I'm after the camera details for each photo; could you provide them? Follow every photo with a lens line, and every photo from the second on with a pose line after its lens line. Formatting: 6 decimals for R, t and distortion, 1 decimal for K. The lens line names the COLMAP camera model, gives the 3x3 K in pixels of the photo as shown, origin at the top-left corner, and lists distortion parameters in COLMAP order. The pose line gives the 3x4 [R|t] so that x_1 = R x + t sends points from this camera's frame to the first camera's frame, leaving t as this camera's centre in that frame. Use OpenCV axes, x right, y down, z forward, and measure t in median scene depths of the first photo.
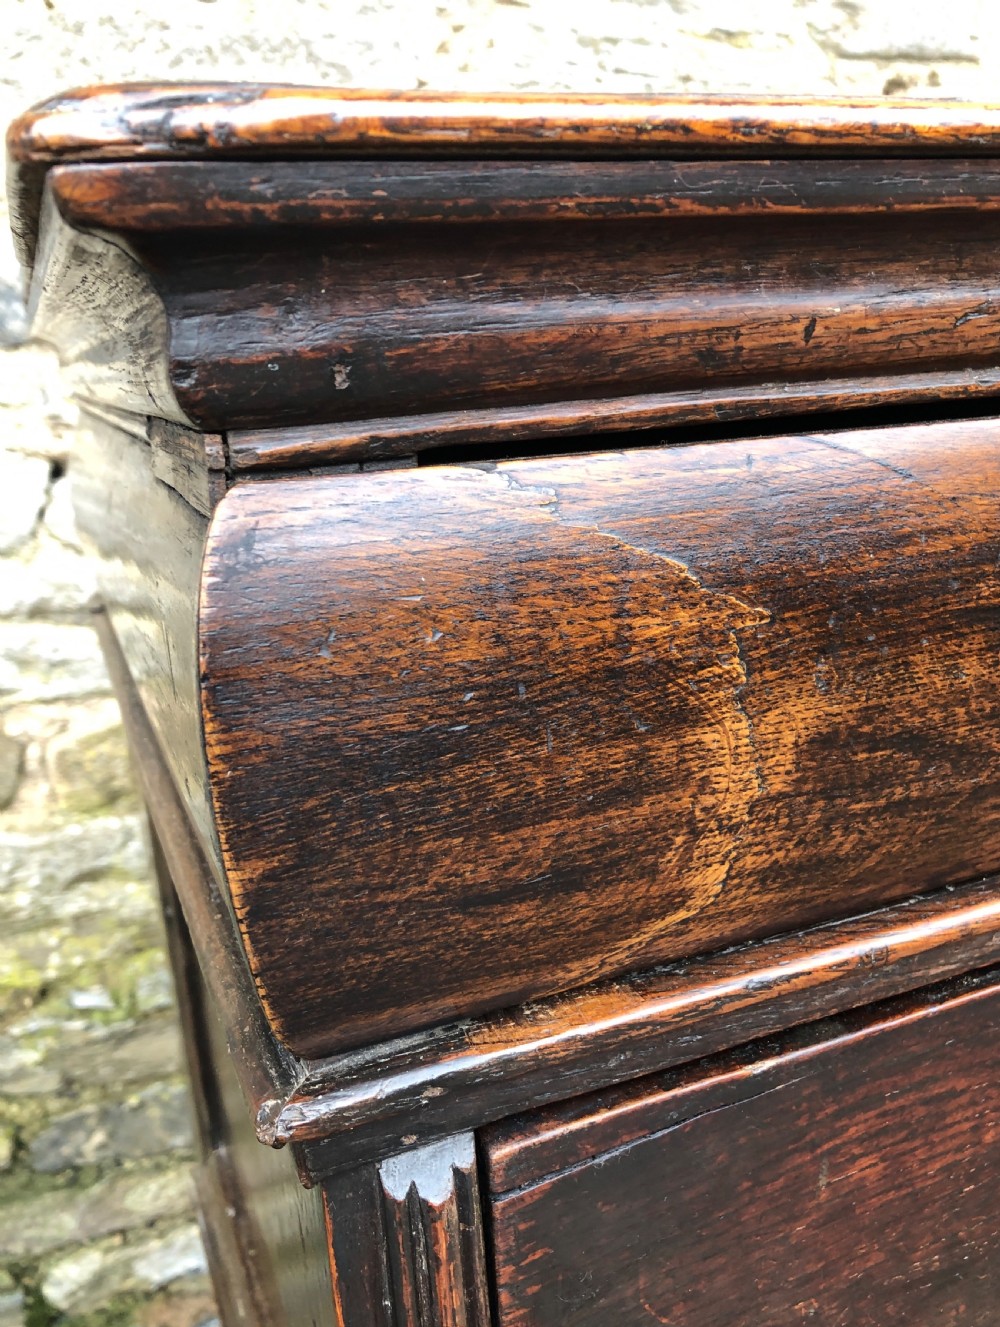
lens RADIAL K [[1168.8, 0, 535.8], [0, 1168.8, 686.5], [0, 0, 1]] dist [0.002212, 0.001560]
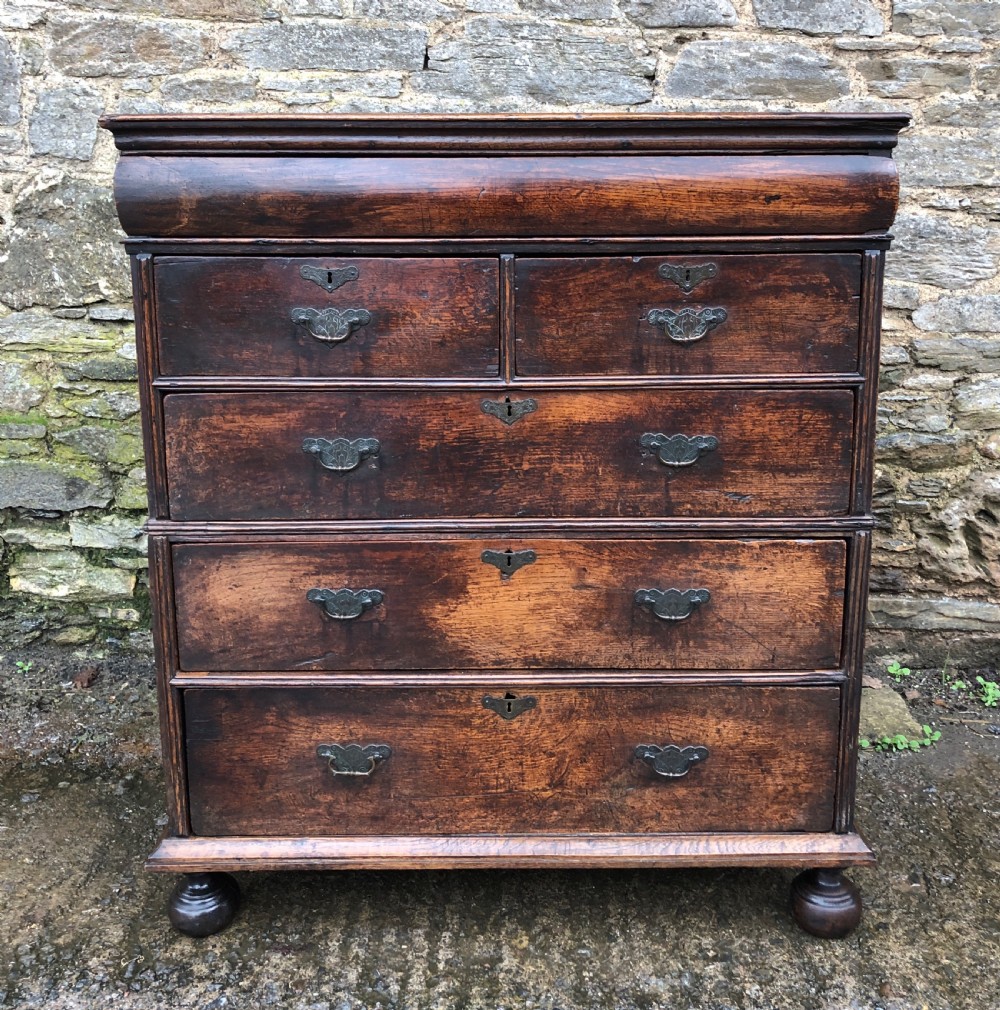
lens RADIAL K [[1126.3, 0, 516.4], [0, 1126.3, 412.7], [0, 0, 1]] dist [0.029647, -0.019363]
pose [[0.917676, 0.128780, -0.375880, 3.944397], [-0.156958, 0.986571, -0.045192, 1.097530], [0.365013, 0.100469, 0.925566, -3.730061]]
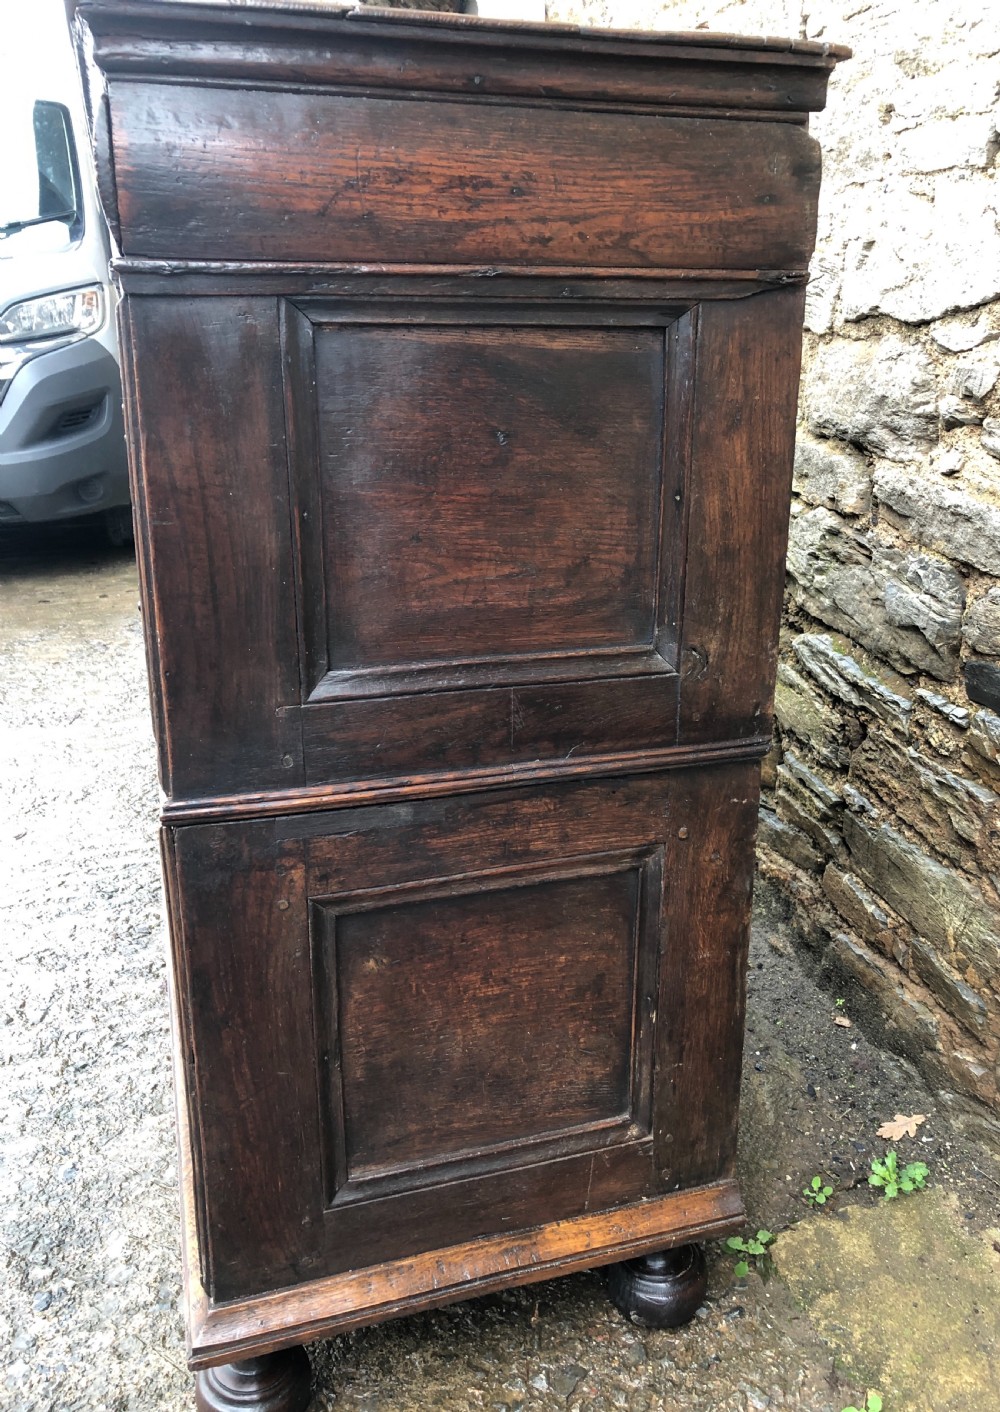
lens RADIAL K [[1156.2, 0, 539.2], [0, 1156.2, 703.2], [0, 0, 1]] dist [0.014093, -0.001518]
pose [[-0.082552, 0.361968, -0.928528, 6.449288], [-0.280068, 0.885734, 0.370186, -0.753926], [0.956424, 0.290611, 0.028256, 3.488465]]
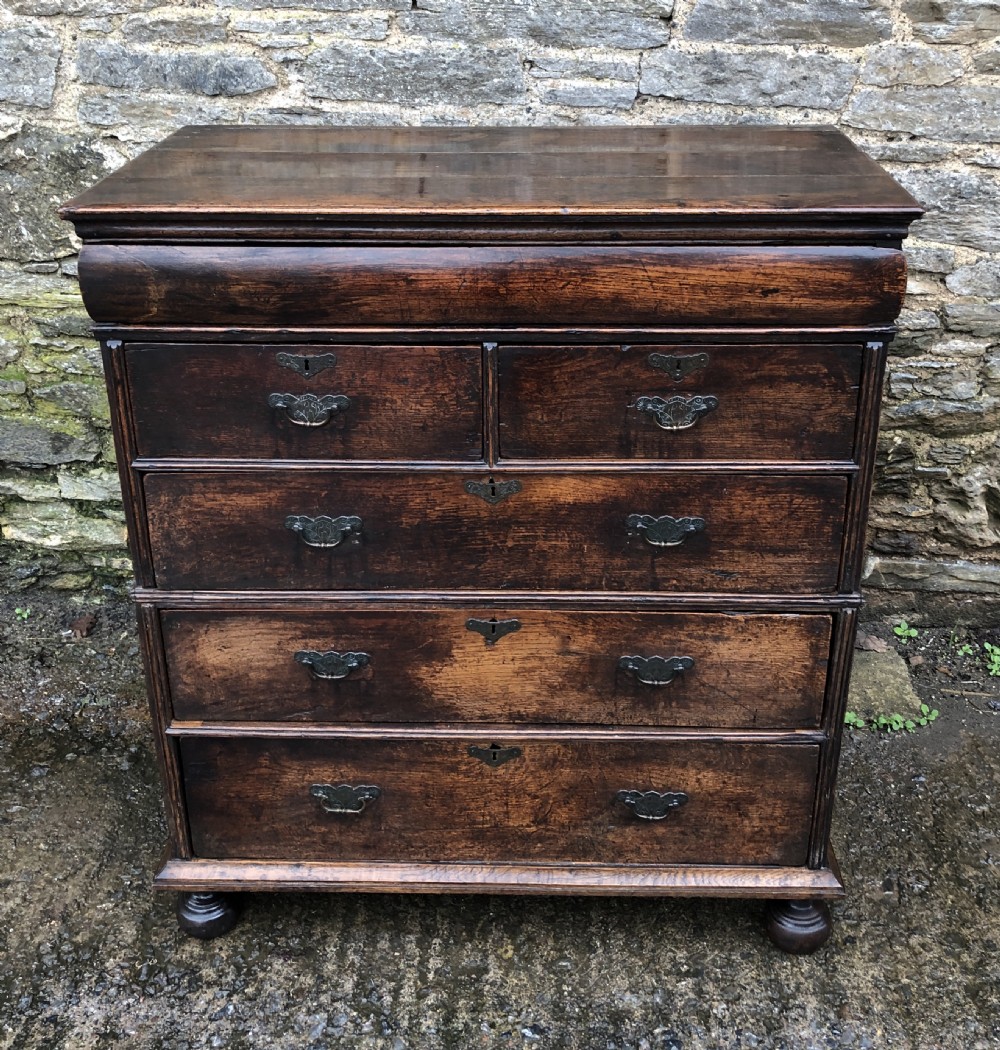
lens RADIAL K [[1241.9, 0, 506.2], [0, 1241.9, 424.9], [0, 0, 1]] dist [0.046735, -0.081092]
pose [[0.905181, 0.215246, -0.366492, 4.020725], [-0.161626, 0.971823, 0.171574, -0.631675], [0.393096, -0.096071, 0.914465, -4.069865]]
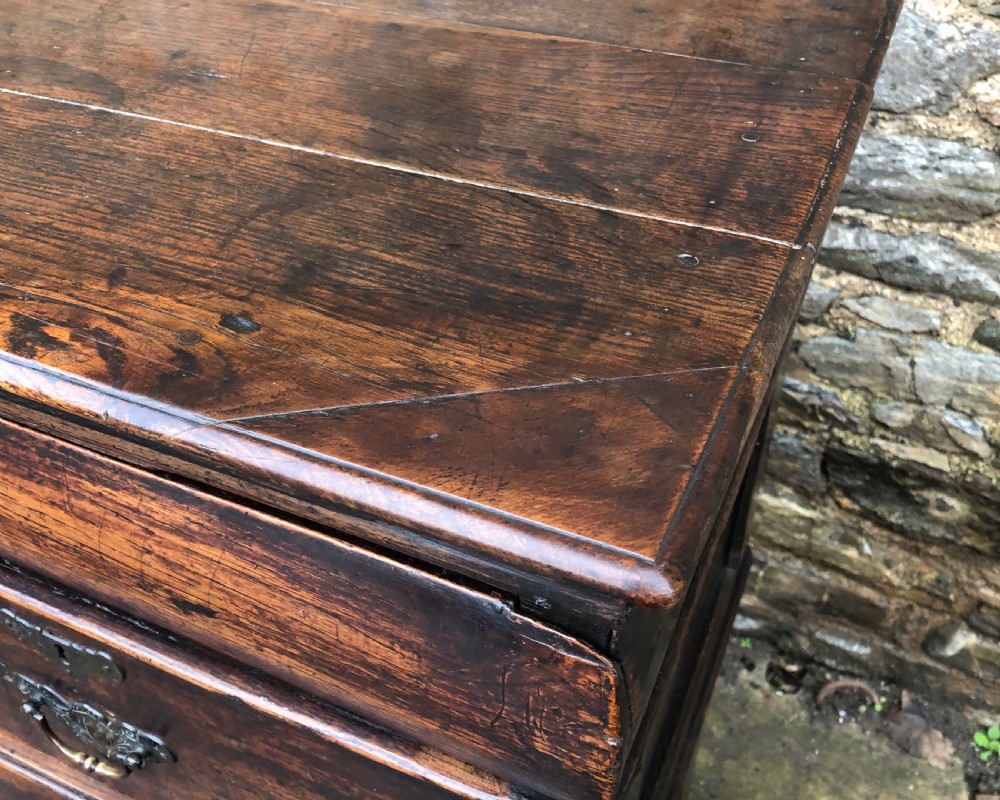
lens RADIAL K [[1002.1, 0, 445.6], [0, 1002.1, 336.1], [0, 0, 1]] dist [0.069266, -0.129920]
pose [[0.659043, 0.482663, -0.576800, 3.742616], [-0.217738, 0.856516, 0.467943, -1.534753], [0.719897, -0.182803, 0.669575, 1.275884]]
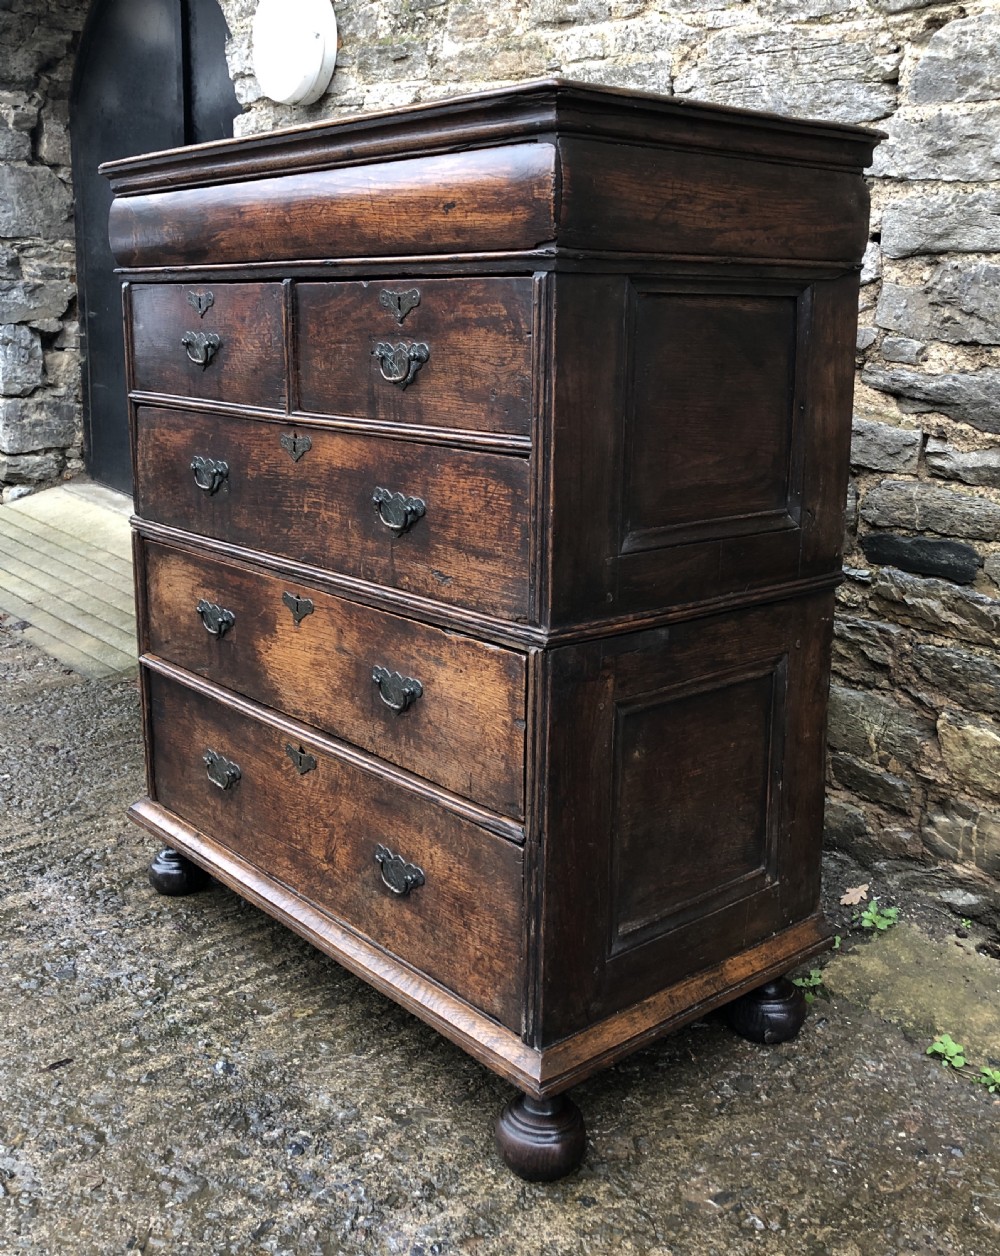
lens RADIAL K [[1258.7, 0, 540.9], [0, 1258.7, 575.5], [0, 0, 1]] dist [0.069266, -0.129920]
pose [[0.313445, 0.250669, -0.915924, 8.078789], [-0.291868, 0.943273, 0.158271, 0.061686], [0.903640, 0.217720, 0.368827, 0.677257]]
